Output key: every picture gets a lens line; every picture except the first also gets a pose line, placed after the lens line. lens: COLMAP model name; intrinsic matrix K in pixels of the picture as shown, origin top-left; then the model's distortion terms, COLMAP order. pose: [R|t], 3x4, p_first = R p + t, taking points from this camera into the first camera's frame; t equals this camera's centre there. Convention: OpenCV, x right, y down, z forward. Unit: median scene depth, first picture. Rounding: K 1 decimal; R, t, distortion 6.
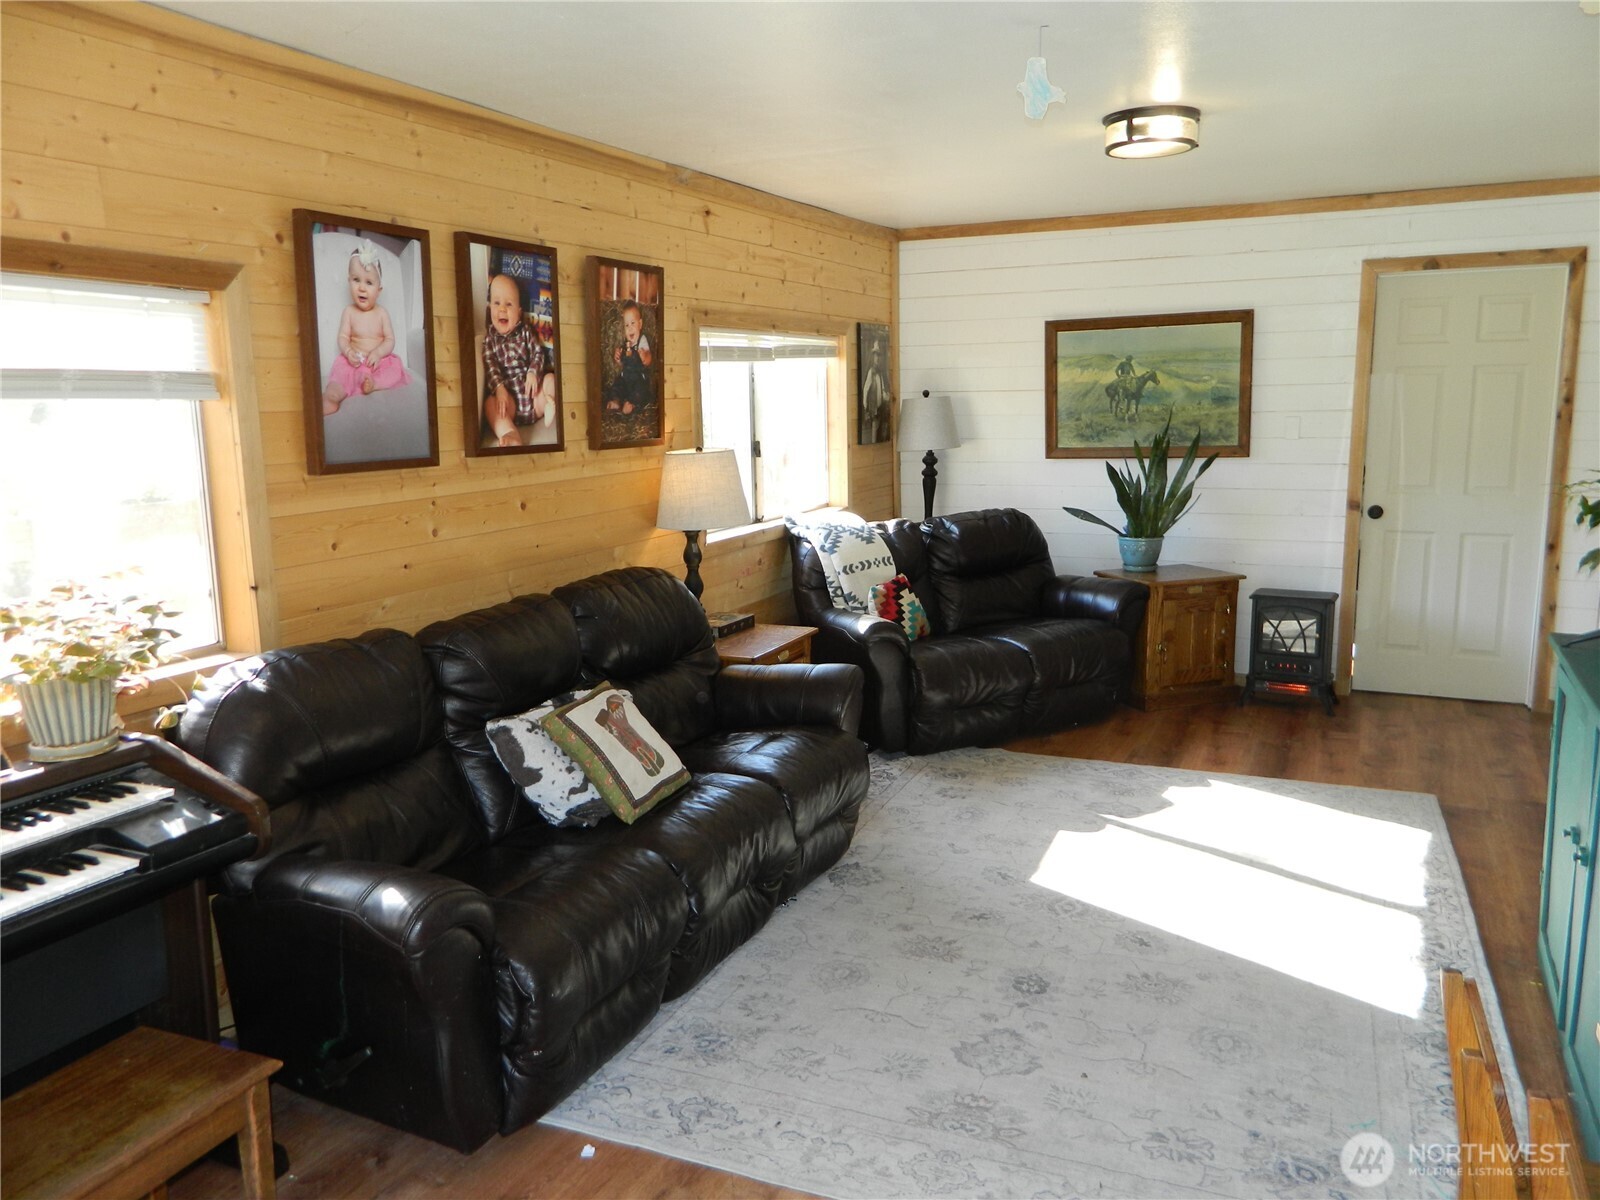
lens RADIAL K [[1196.8, 0, 808.2], [0, 1196.8, 594.7], [0, 0, 1]] dist [0.019947, -0.013159]
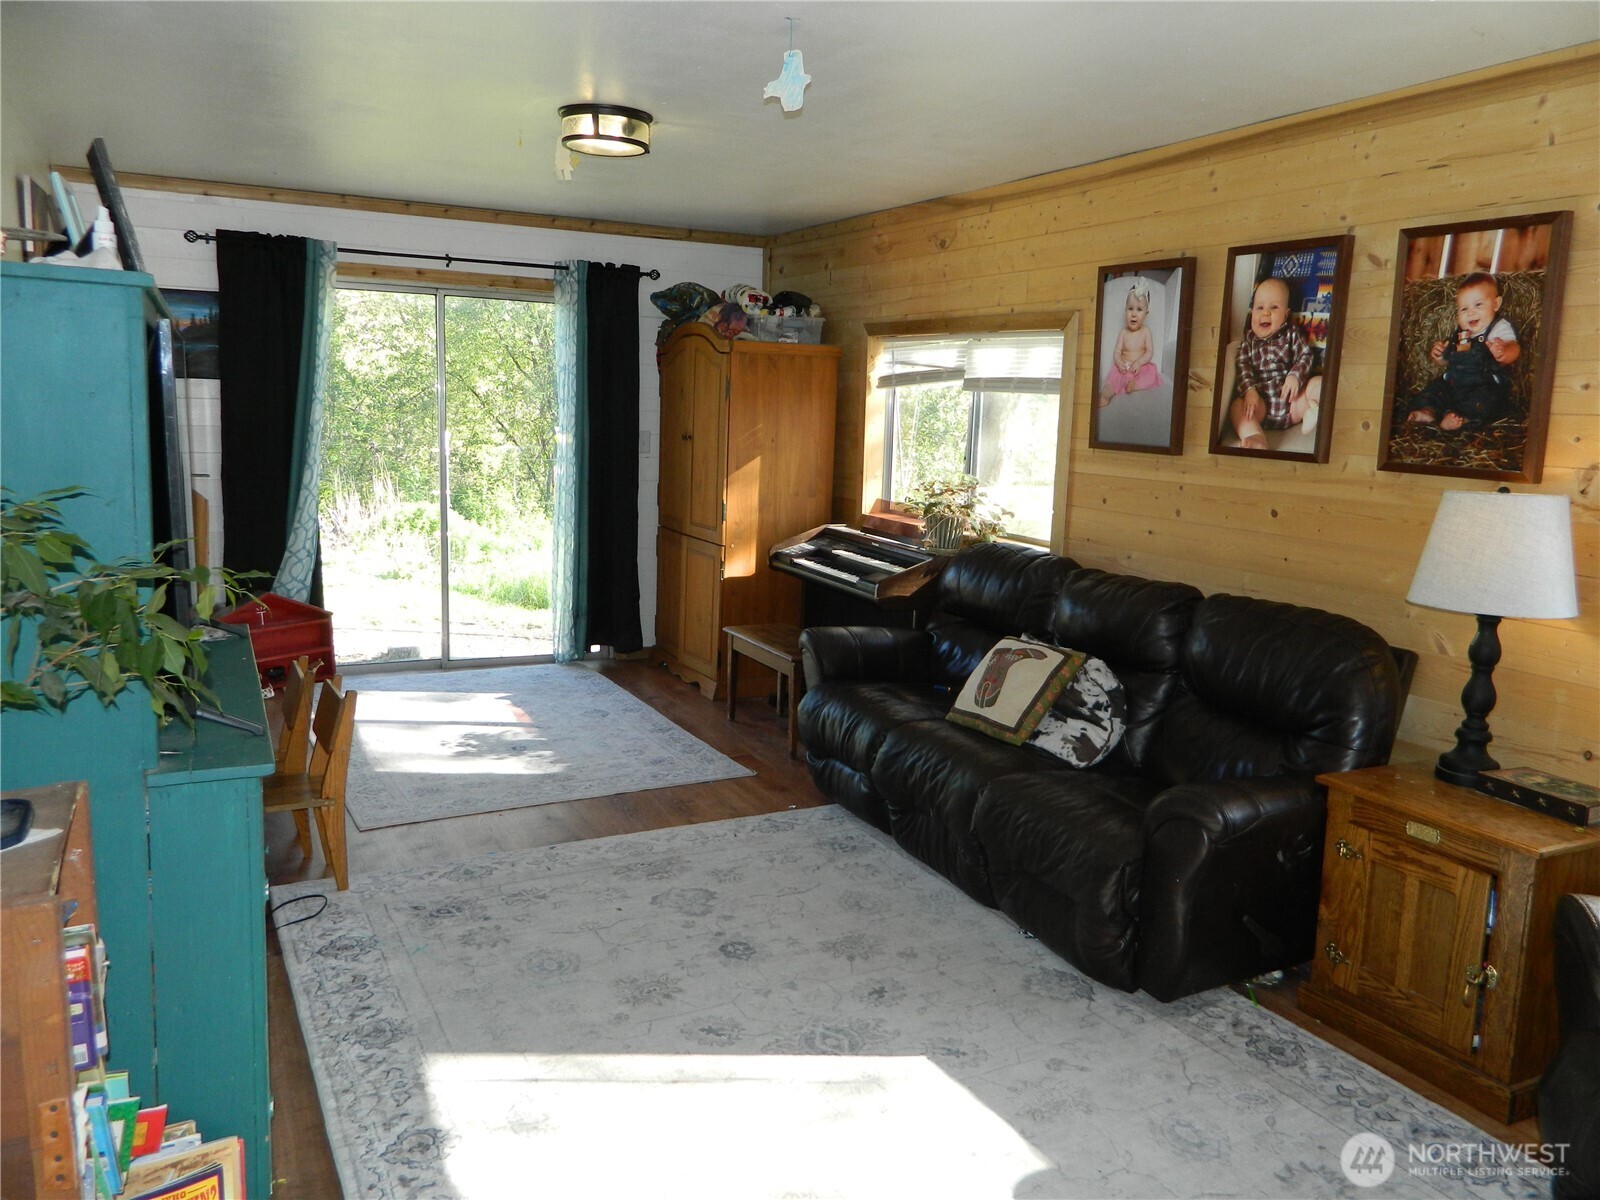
lens RADIAL K [[1196.8, 0, 795.3], [0, 1196.8, 595.2], [0, 0, 1]] dist [0.019947, -0.013159]
pose [[-0.627078, 0.123100, -0.769168, 0.776999], [-0.153483, 0.948550, 0.276939, -0.224990], [0.763686, 0.291717, -0.575922, 1.308227]]
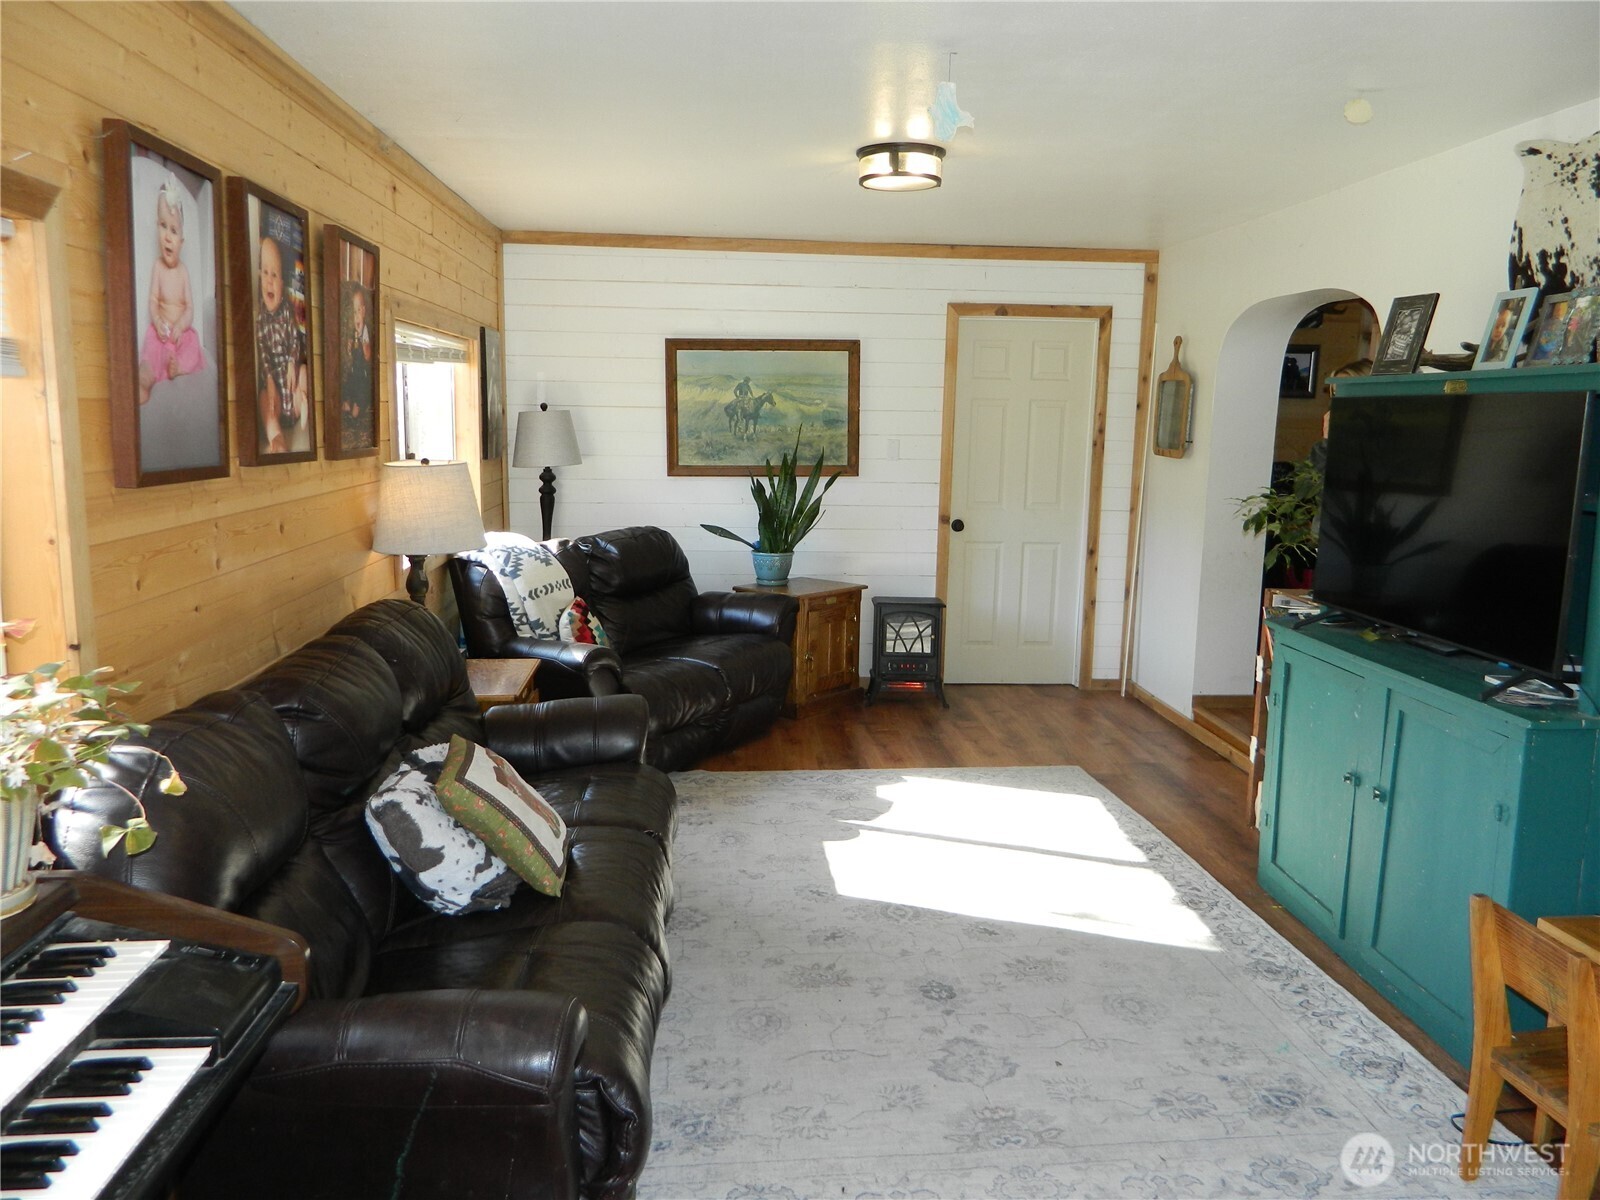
lens RADIAL K [[1196.8, 0, 794.6], [0, 1196.8, 597.0], [0, 0, 1]] dist [0.019947, -0.013159]
pose [[0.874901, -0.041934, 0.482483, -0.333212], [0.049389, 0.998776, -0.002752, -0.009109], [-0.481777, 0.026237, 0.875901, 0.136650]]
